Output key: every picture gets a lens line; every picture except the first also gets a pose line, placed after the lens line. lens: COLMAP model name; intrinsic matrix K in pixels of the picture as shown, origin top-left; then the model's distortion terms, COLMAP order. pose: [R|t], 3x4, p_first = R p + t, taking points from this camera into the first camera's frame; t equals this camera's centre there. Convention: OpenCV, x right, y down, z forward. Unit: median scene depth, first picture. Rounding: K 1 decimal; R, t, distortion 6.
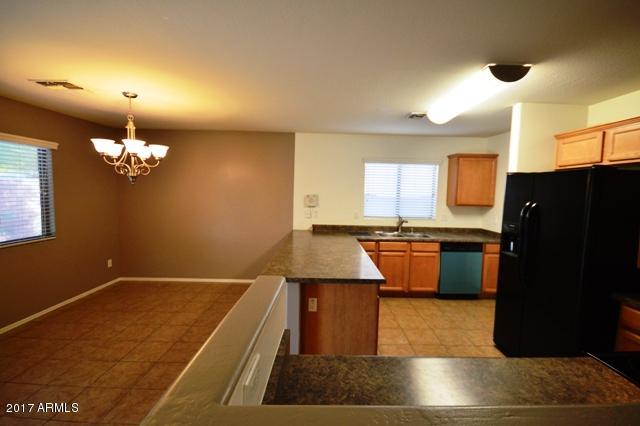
lens RADIAL K [[285.7, 0, 327.8], [0, 285.7, 213.7], [0, 0, 1]] dist [-0.004295, -0.000382]
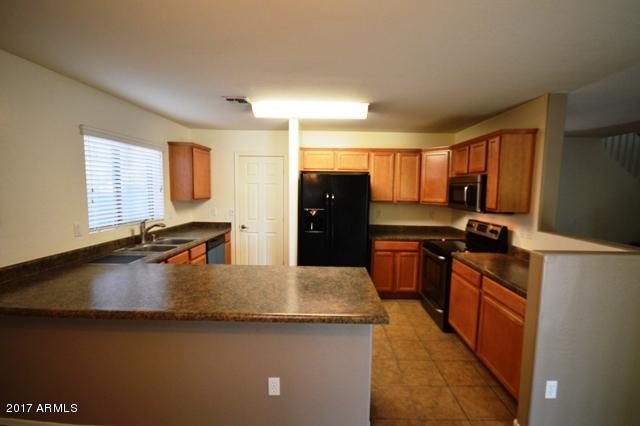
lens RADIAL K [[285.7, 0, 327.8], [0, 285.7, 213.7], [0, 0, 1]] dist [-0.004295, -0.000382]
pose [[0.009702, -0.113843, 0.993451, -0.443865], [0.062744, 0.991610, 0.113019, -0.059156], [-0.997982, 0.061237, 0.016764, 0.537719]]
